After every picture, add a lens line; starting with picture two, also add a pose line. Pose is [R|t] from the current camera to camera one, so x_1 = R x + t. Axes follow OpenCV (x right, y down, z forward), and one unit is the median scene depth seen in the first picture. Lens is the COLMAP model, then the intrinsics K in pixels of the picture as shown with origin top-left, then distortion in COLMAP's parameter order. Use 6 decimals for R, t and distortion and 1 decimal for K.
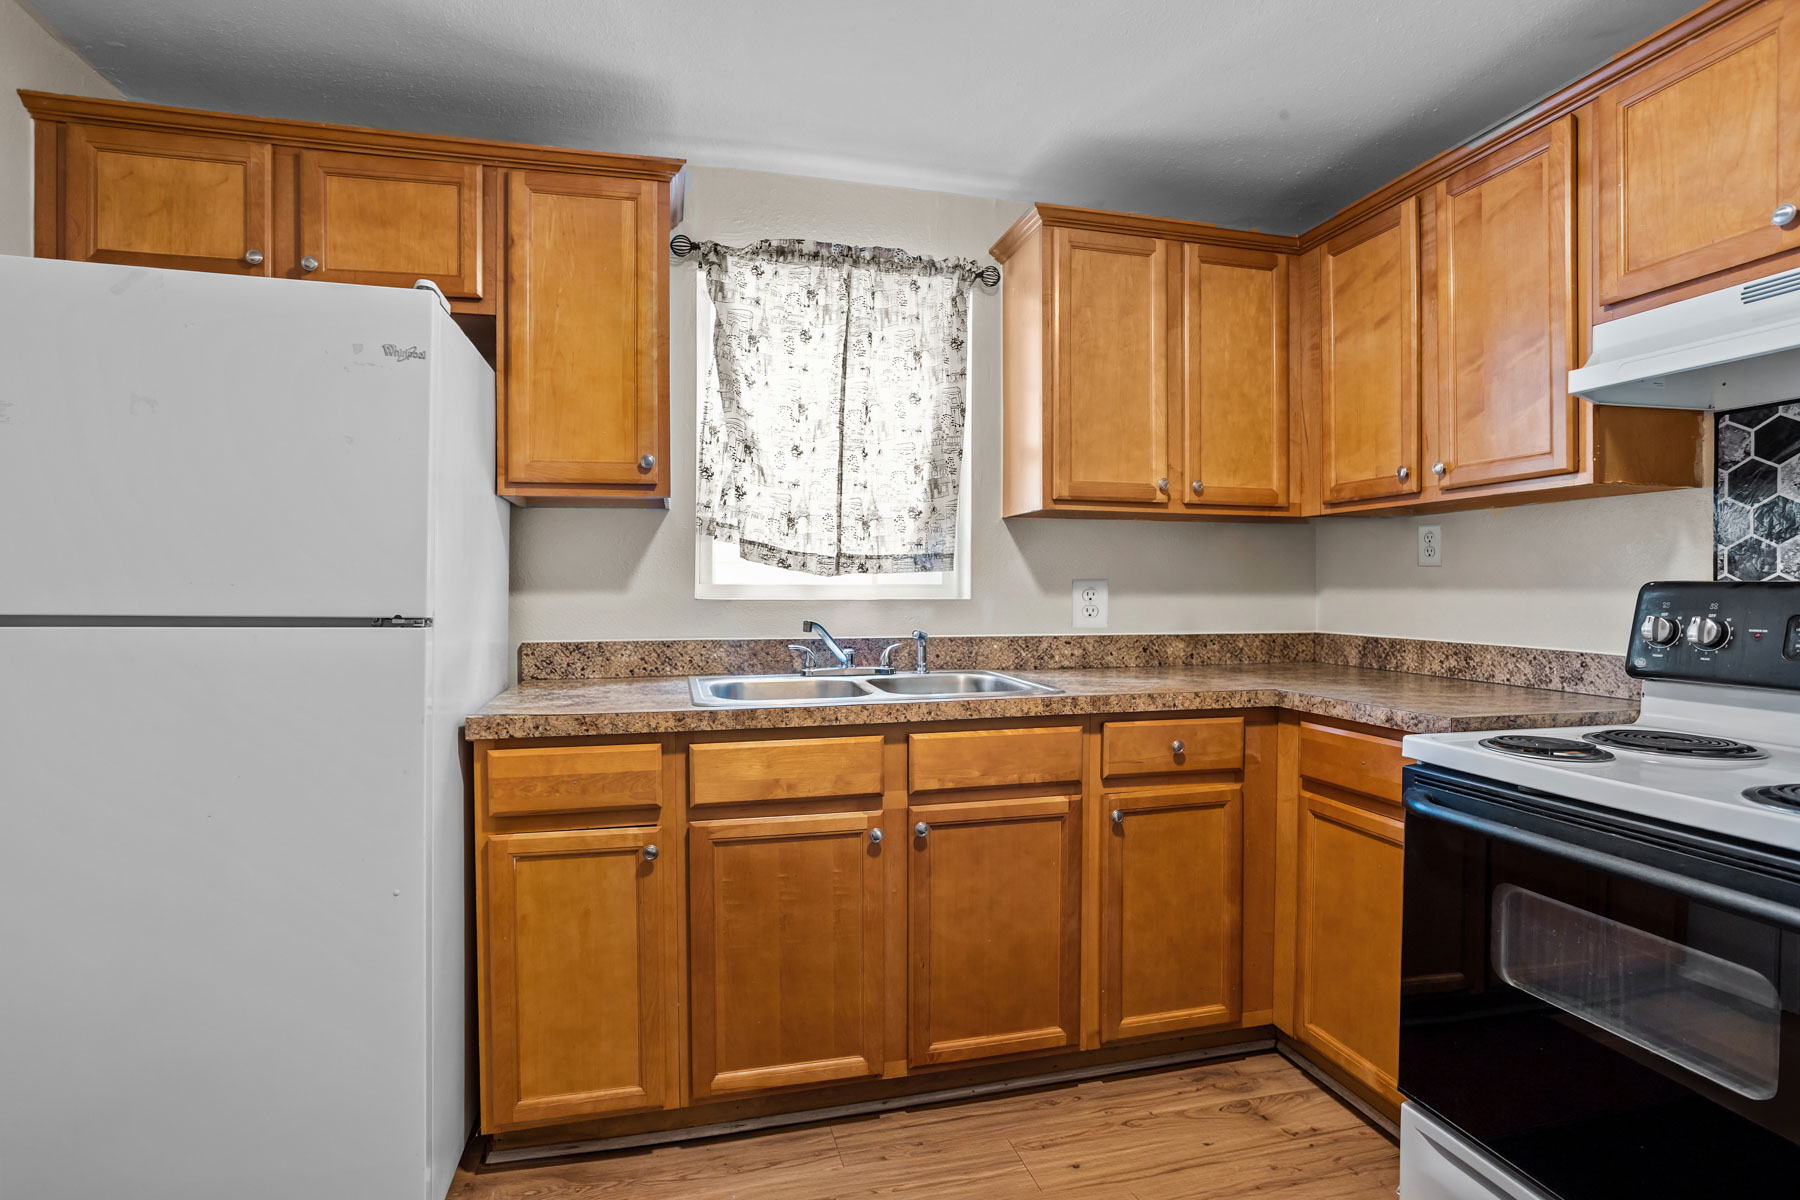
lens RADIAL K [[921.5, 0, 904.6], [0, 921.5, 598.7], [0, 0, 1]] dist [-0.043302, 0.023146]
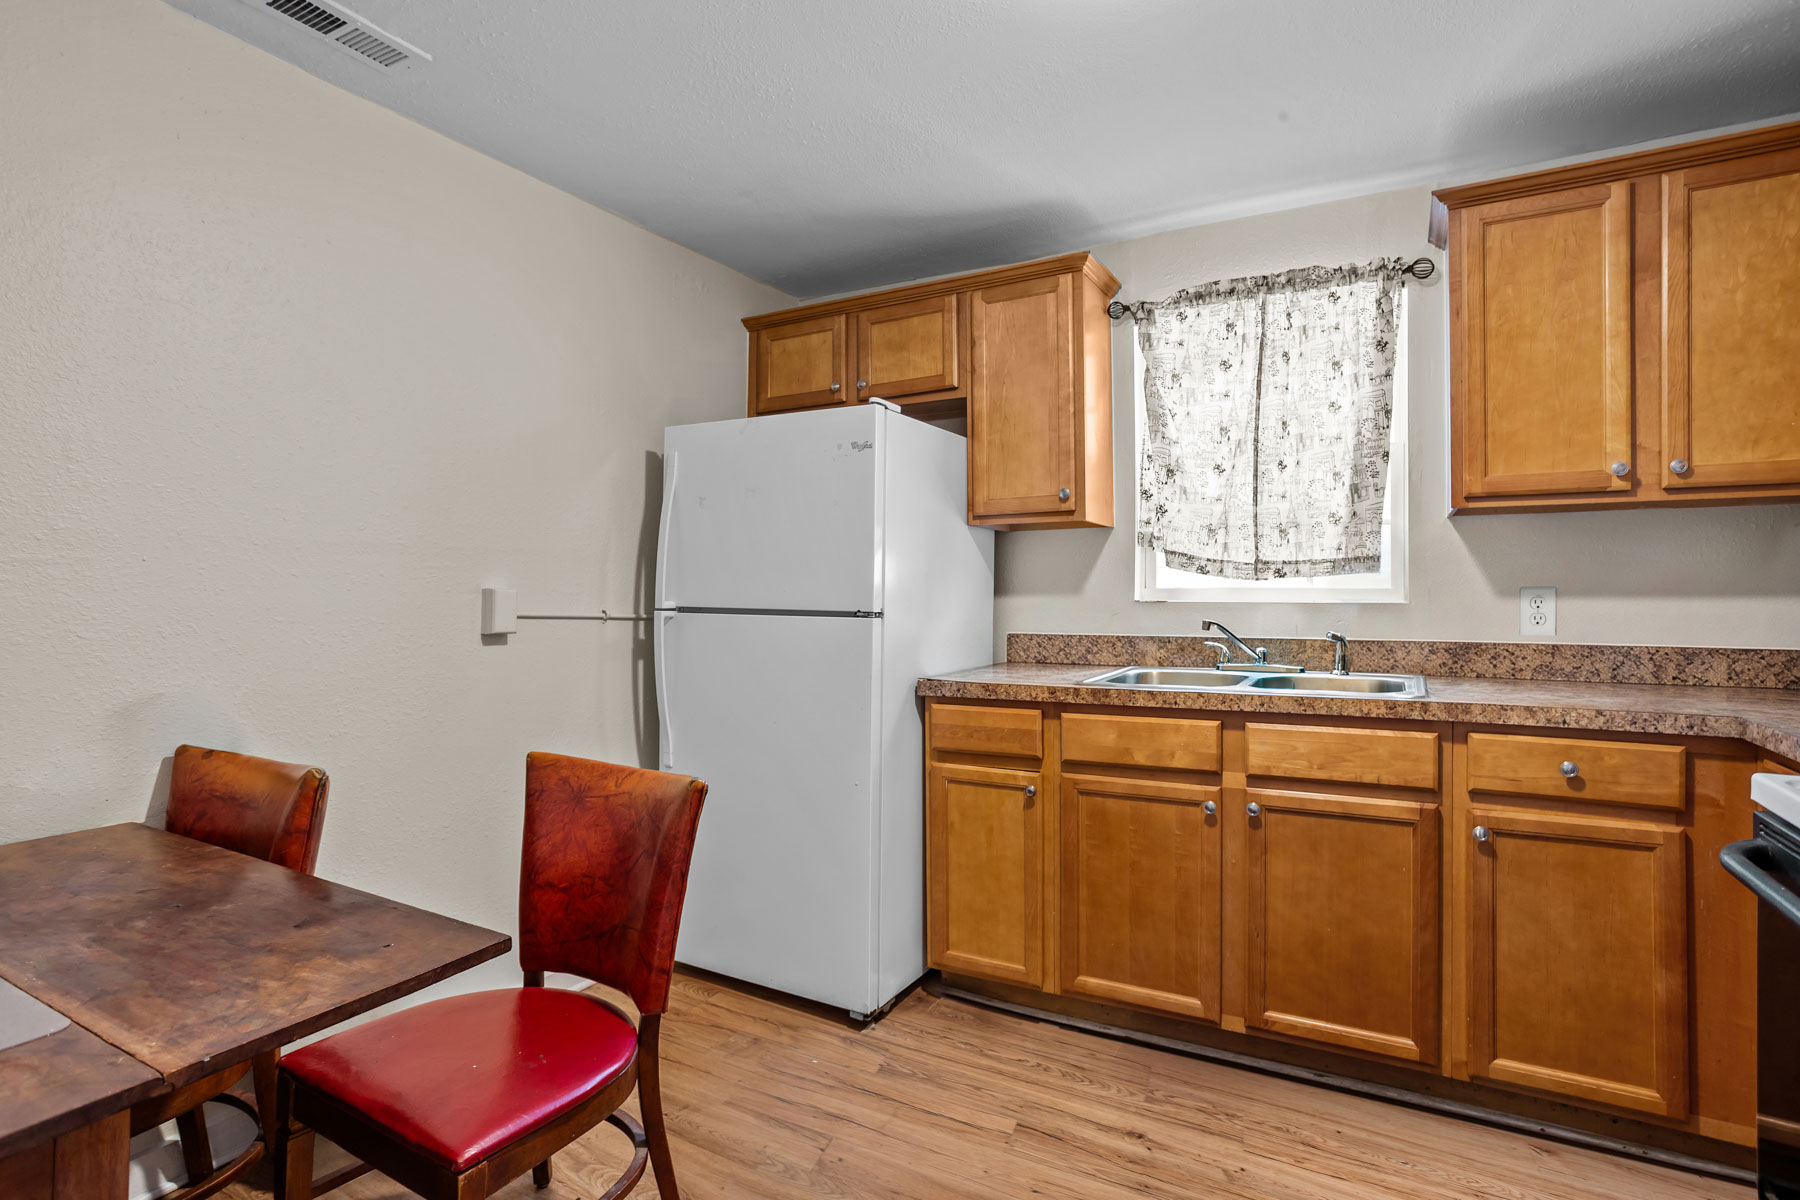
lens RADIAL K [[921.5, 0, 897.4], [0, 921.5, 593.6], [0, 0, 1]] dist [-0.043302, 0.023146]
pose [[0.718214, -0.001750, -0.695820, 0.443650], [-0.004793, 0.999961, -0.007463, 0.001067], [0.695806, 0.008695, 0.718177, -0.083551]]
